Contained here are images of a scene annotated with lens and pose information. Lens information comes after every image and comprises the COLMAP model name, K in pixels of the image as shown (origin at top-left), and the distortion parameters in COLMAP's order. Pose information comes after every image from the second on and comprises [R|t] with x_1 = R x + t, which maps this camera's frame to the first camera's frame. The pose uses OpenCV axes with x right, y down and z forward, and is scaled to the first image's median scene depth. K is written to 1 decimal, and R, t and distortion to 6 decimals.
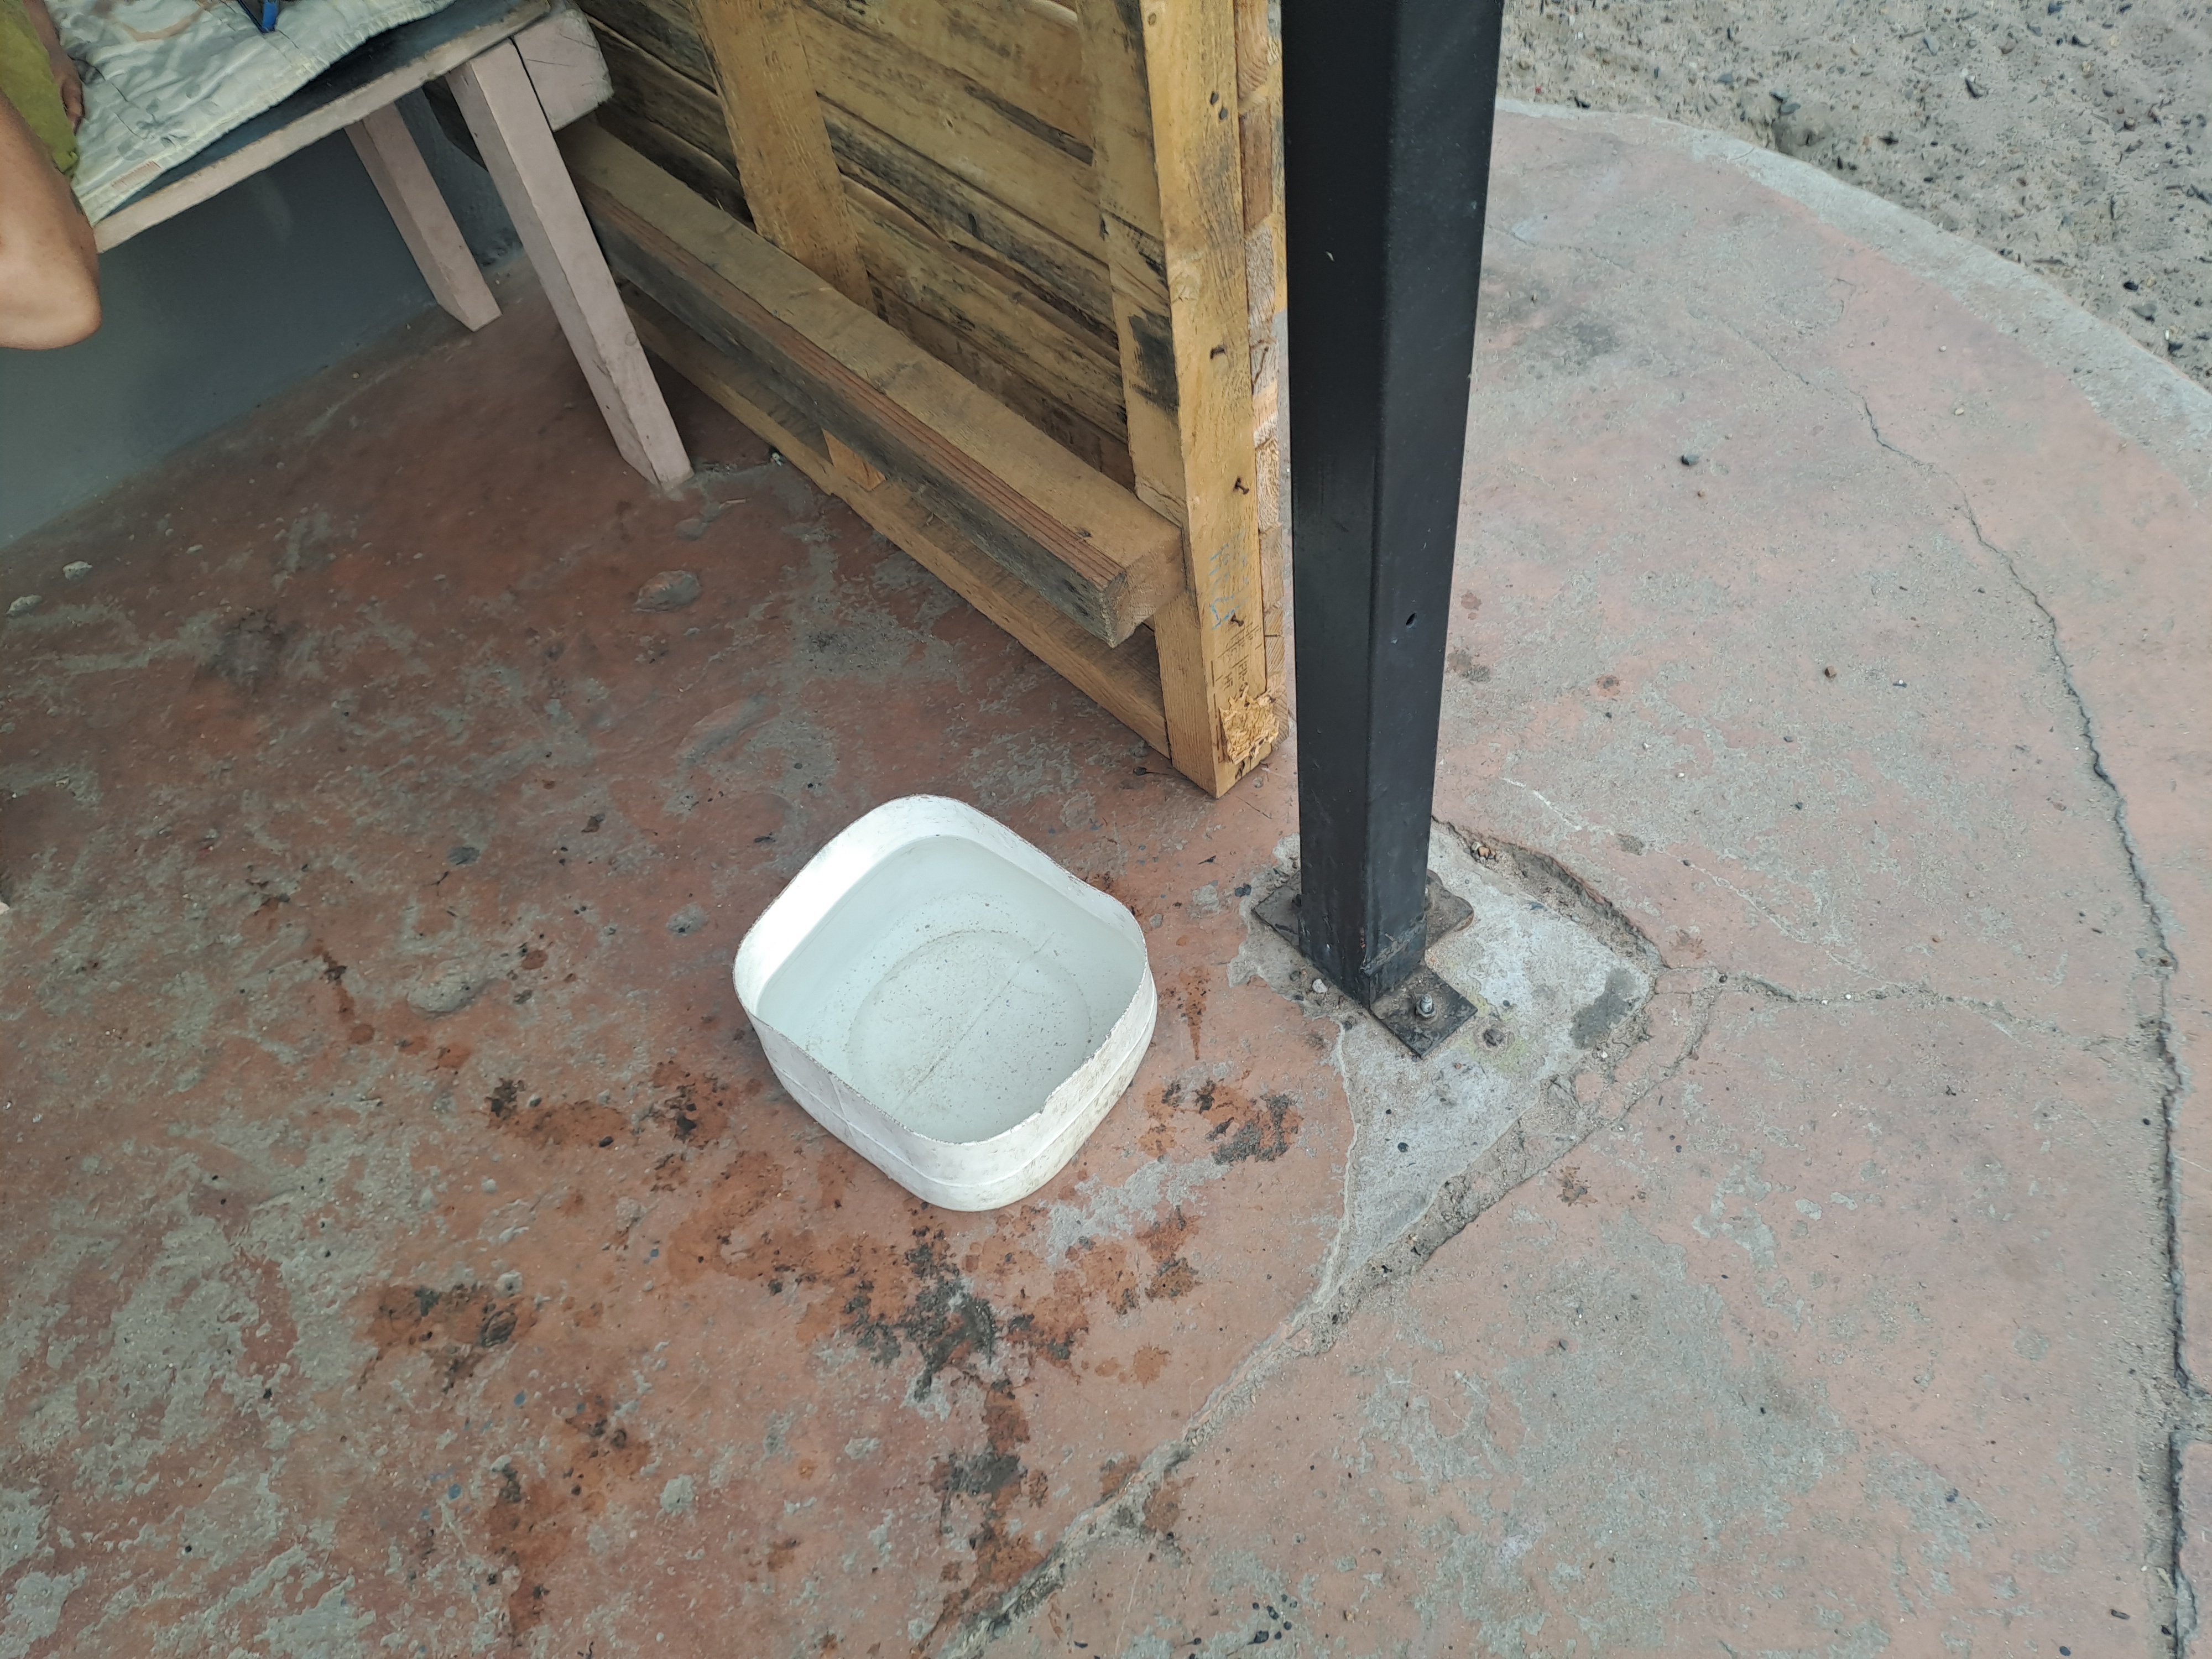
lens RADIAL K [[1619.4, 0, 1106.0], [0, 1619.4, 829.5], [0, 0, 1]] dist [0.057224, -0.071227]
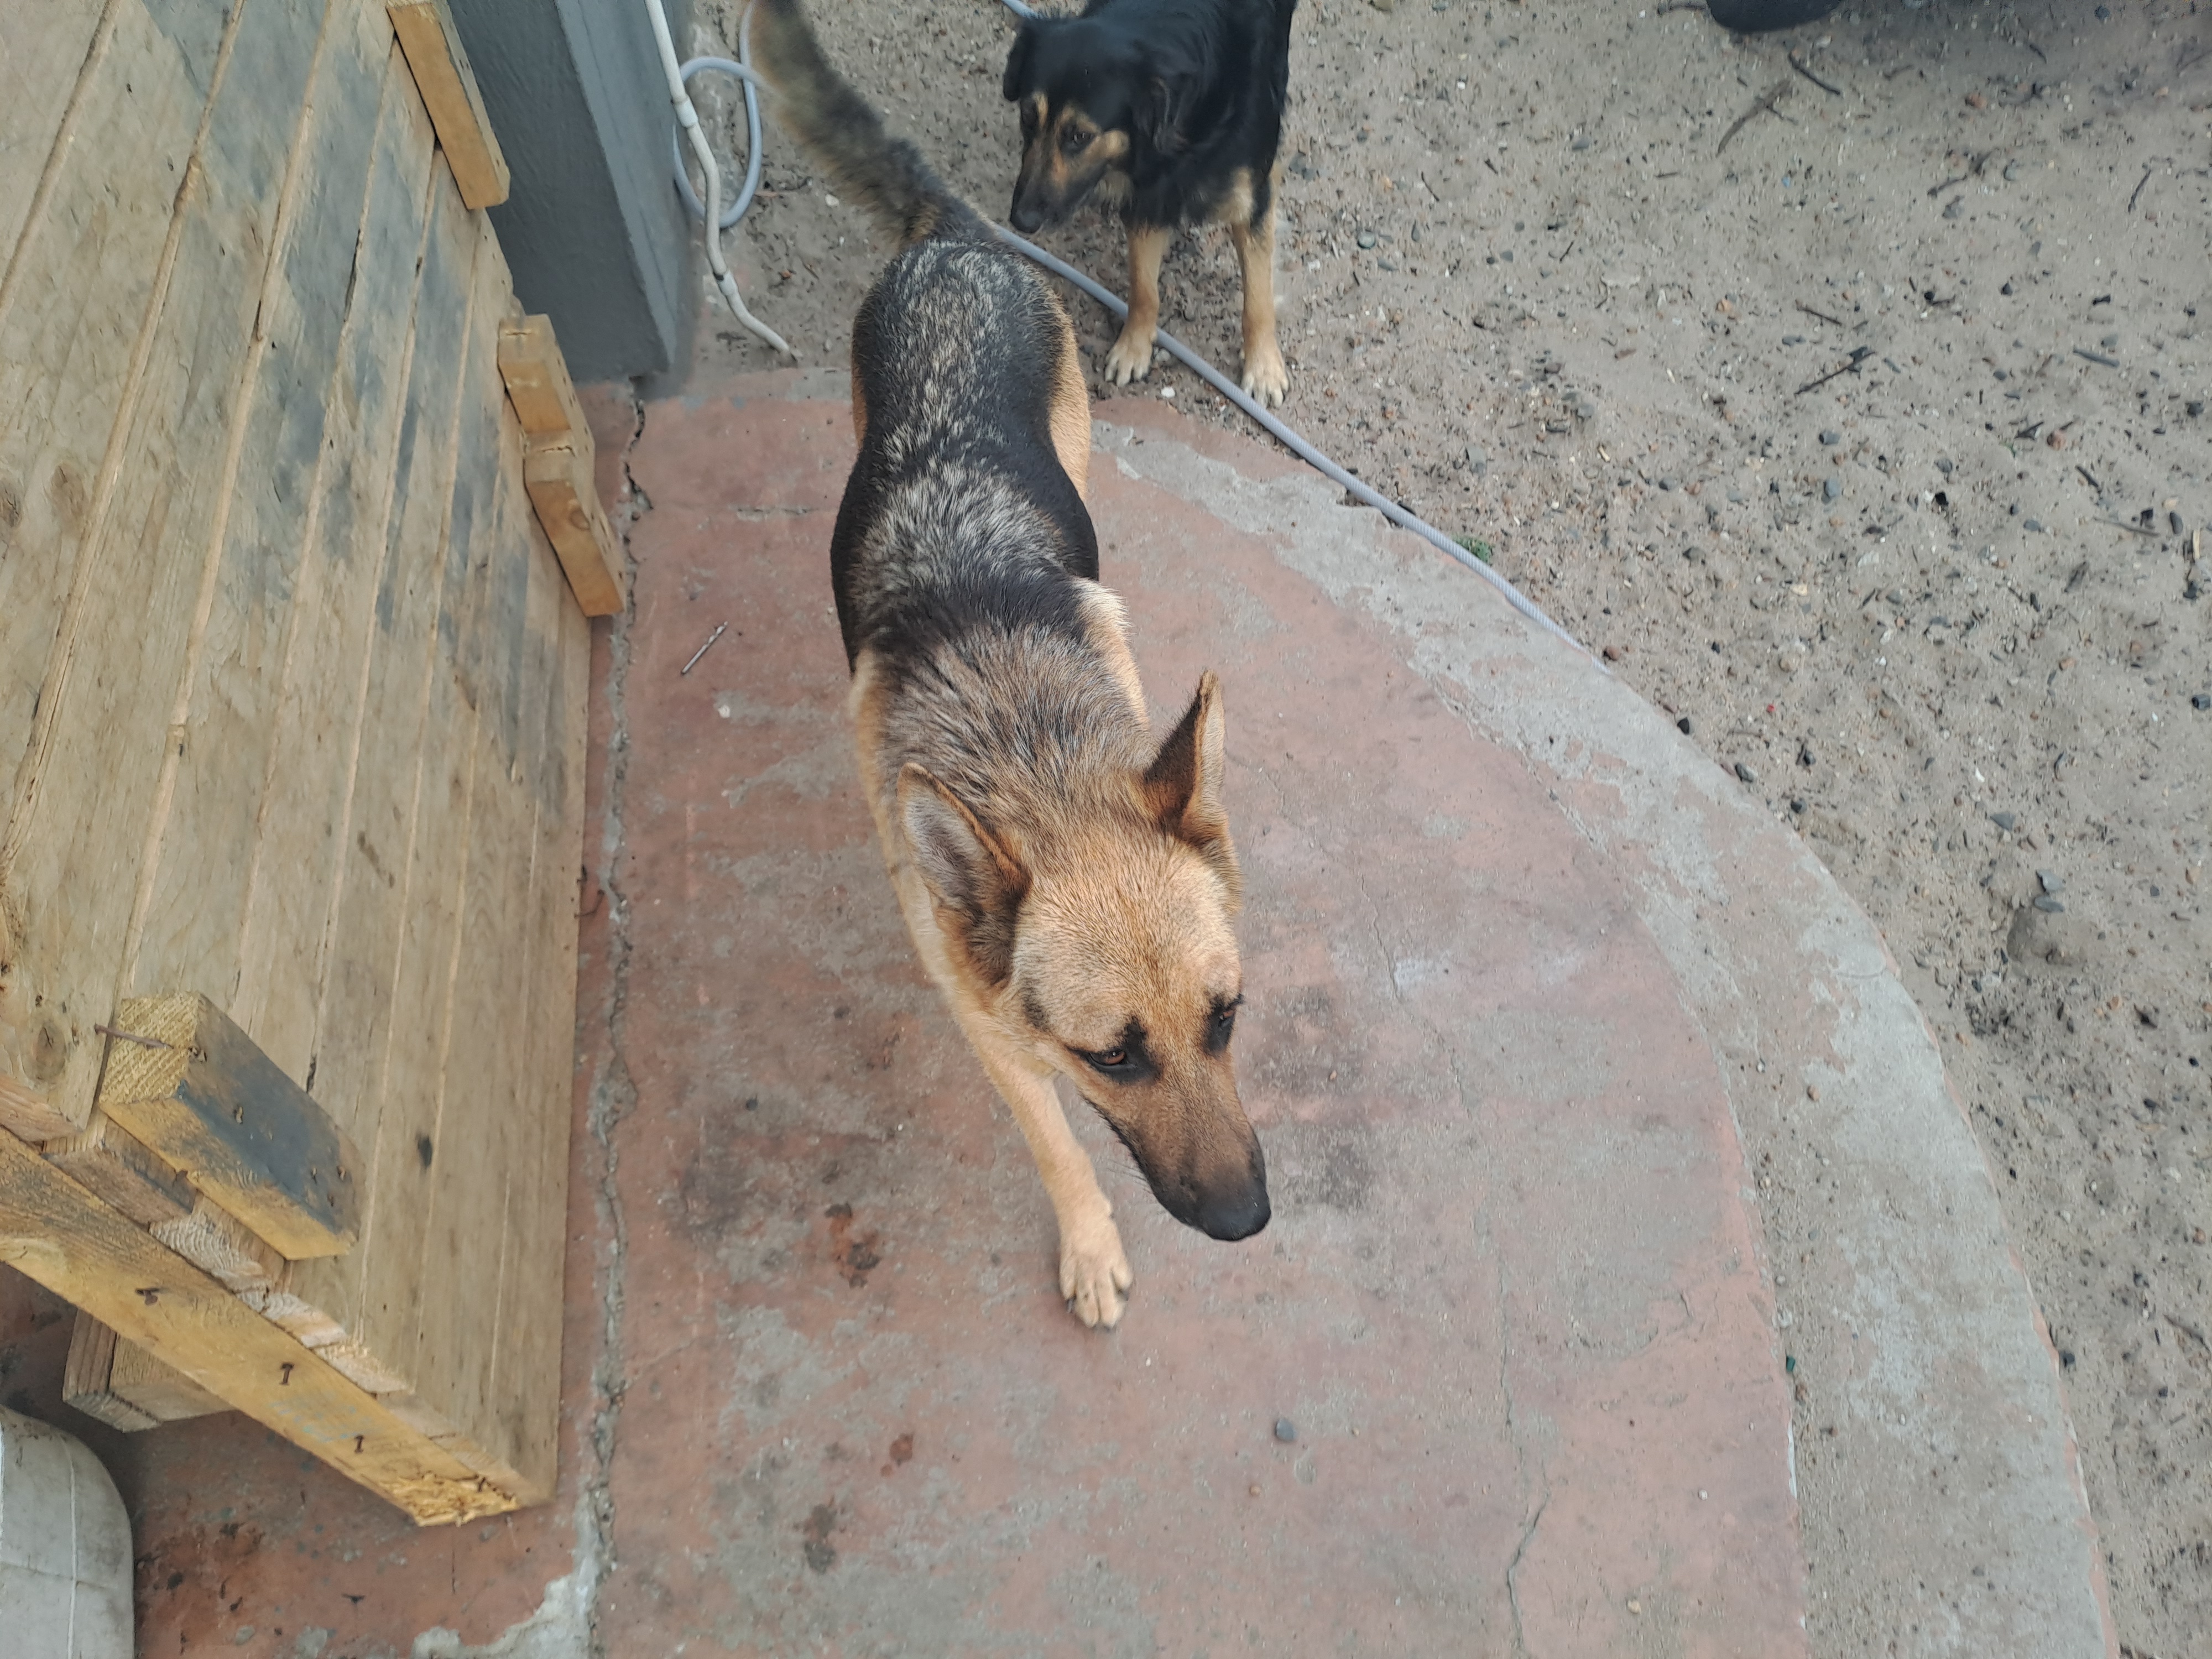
lens RADIAL K [[1619.4, 0, 1106.0], [0, 1619.4, 829.5], [0, 0, 1]] dist [0.057224, -0.071227]
pose [[0.831064, 0.499444, -0.244721, 0.226956], [-0.487443, 0.865949, 0.111949, -0.344988], [0.267828, 0.026250, 0.963109, 0.170126]]
